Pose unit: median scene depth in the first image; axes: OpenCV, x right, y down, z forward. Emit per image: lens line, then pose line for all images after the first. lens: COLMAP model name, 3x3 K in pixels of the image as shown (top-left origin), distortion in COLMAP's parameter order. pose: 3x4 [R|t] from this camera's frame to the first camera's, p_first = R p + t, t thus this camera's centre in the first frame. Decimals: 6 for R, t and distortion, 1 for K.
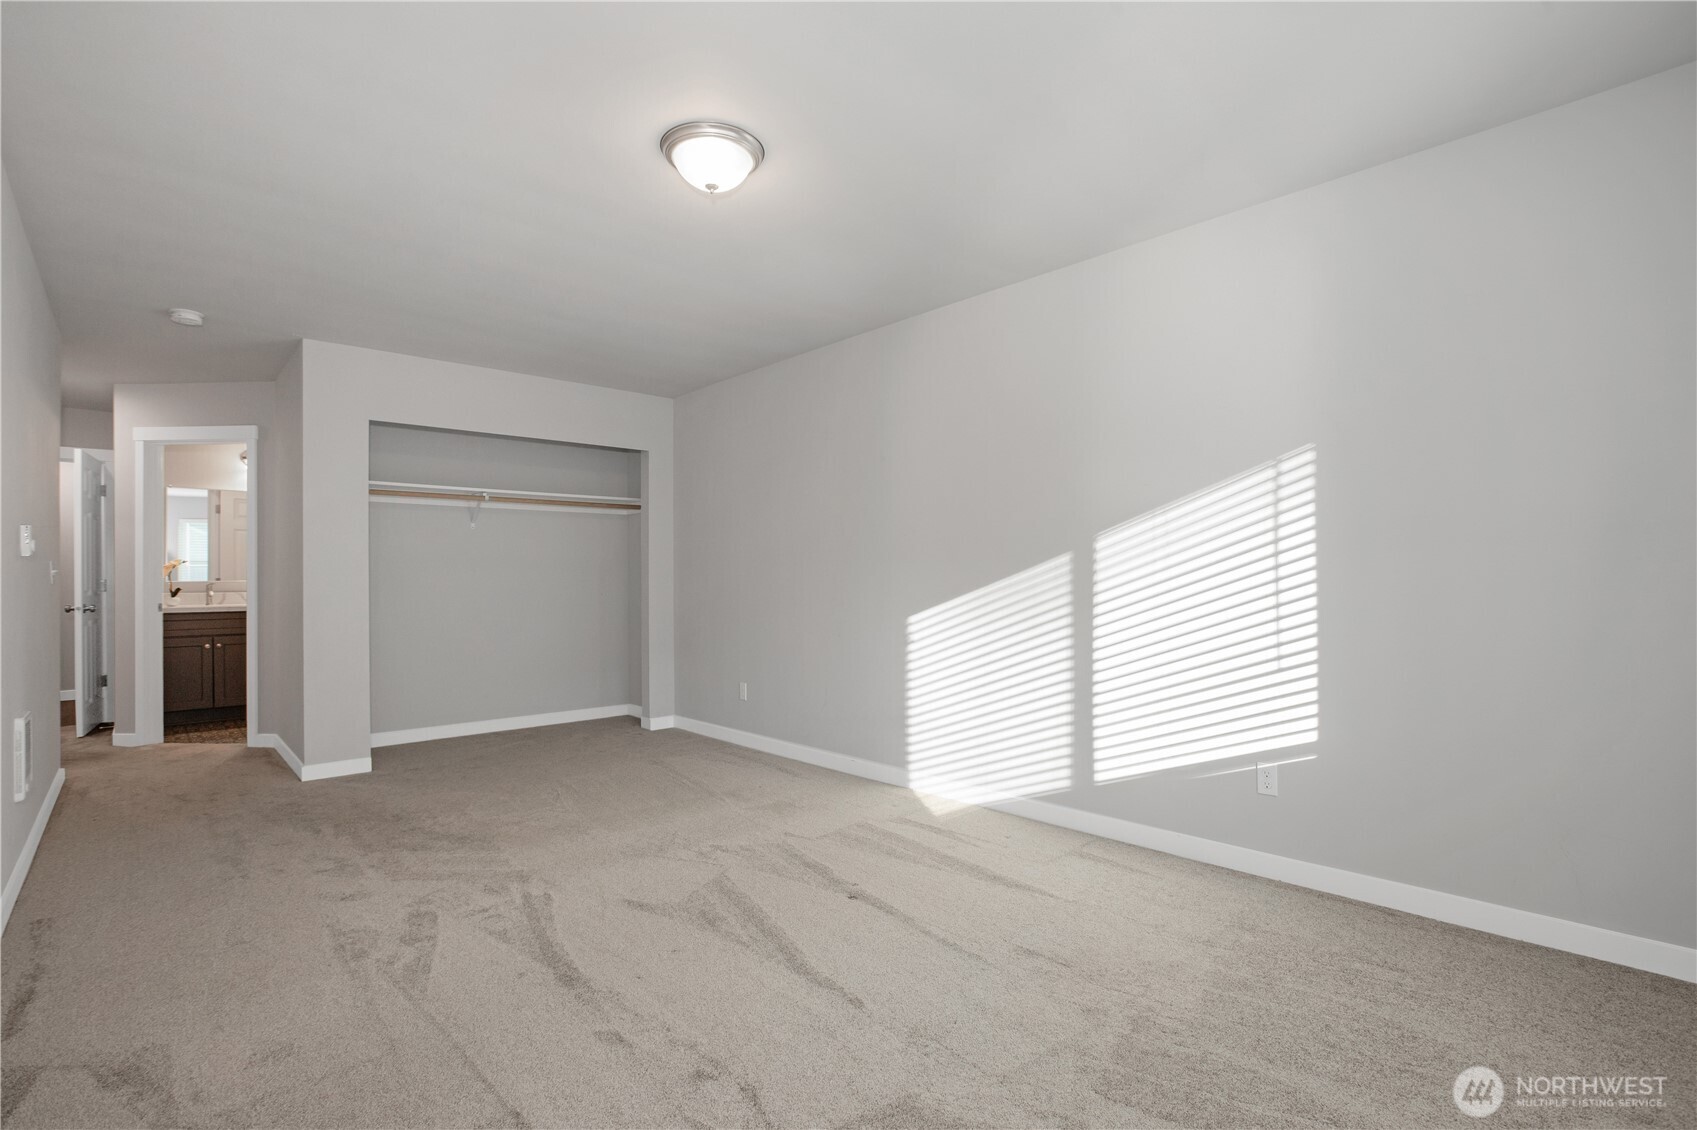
lens RADIAL K [[786.4, 0, 843.1], [0, 786.4, 571.3], [0, 0, 1]] dist [-0.050727, 0.017835]
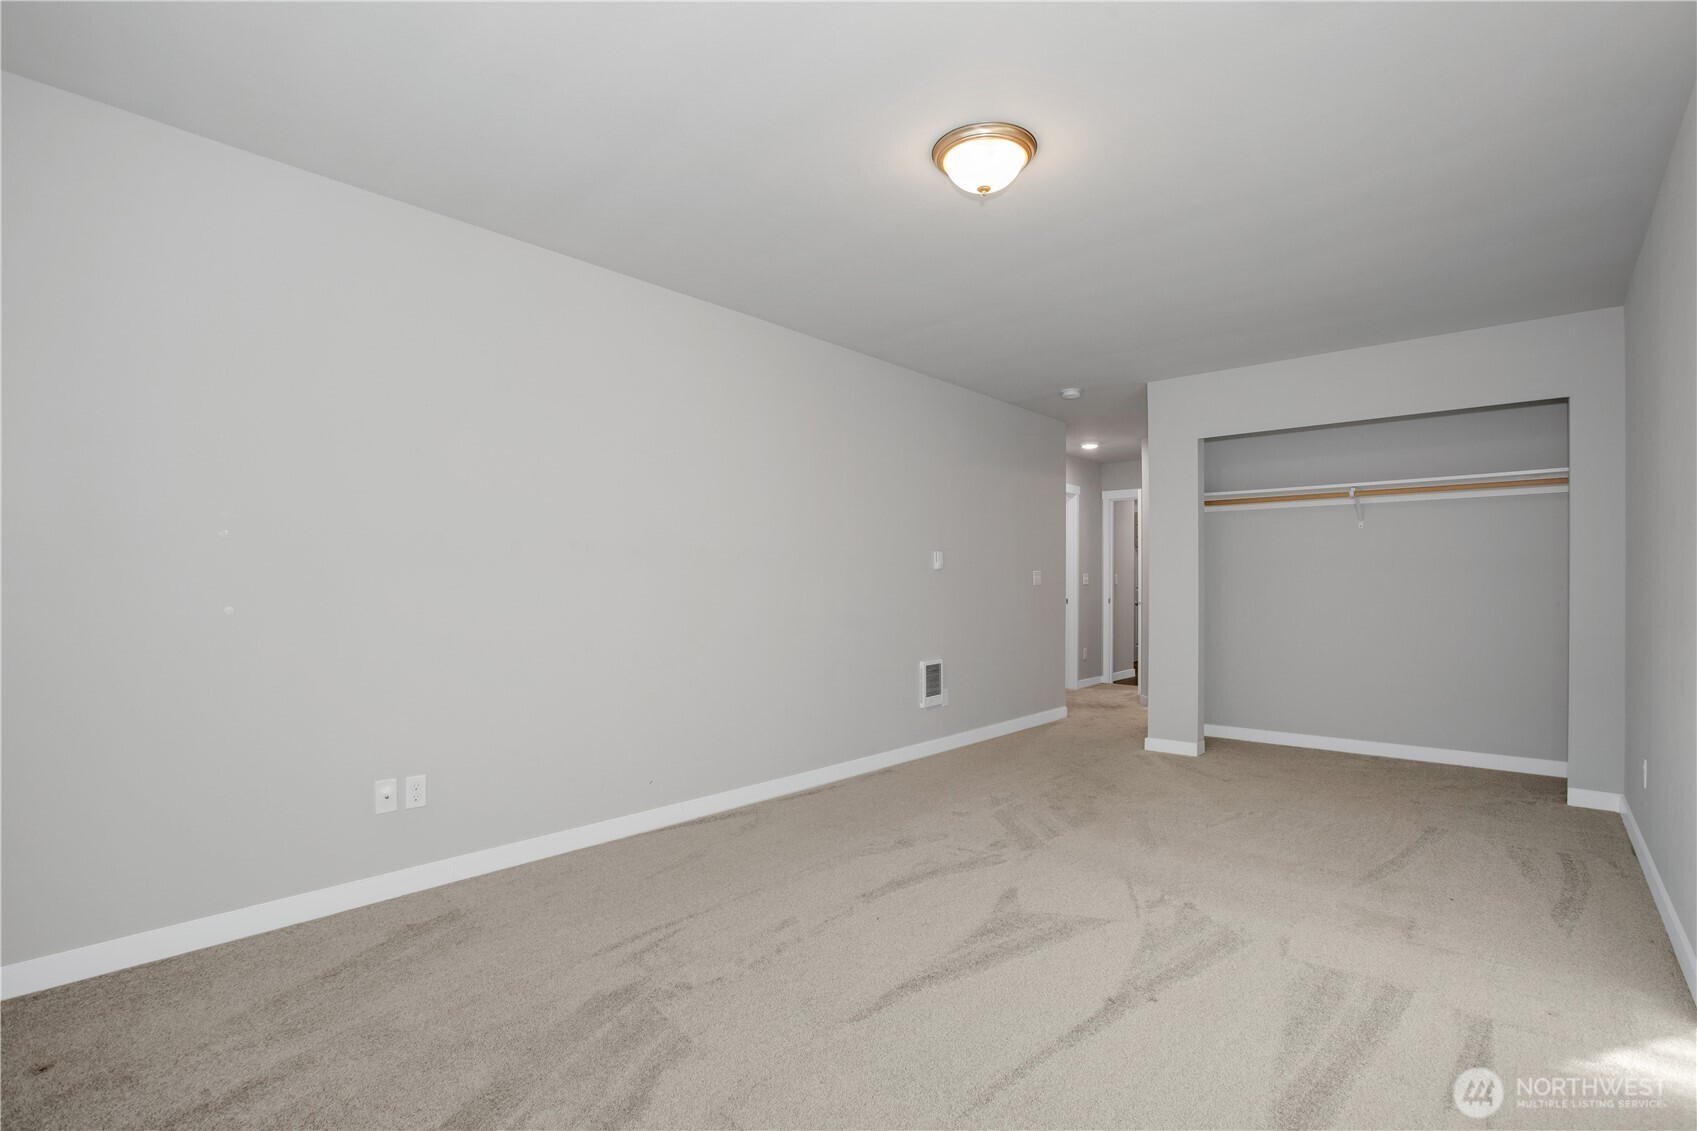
lens RADIAL K [[791.3, 0, 891.0], [0, 791.3, 574.4], [0, 0, 1]] dist [0.001284, 0.000695]
pose [[0.142978, -0.007675, -0.989696, 0.593108], [0.008305, 0.999944, -0.006555, 0.002796], [0.989691, -0.007283, 0.143034, 0.534935]]
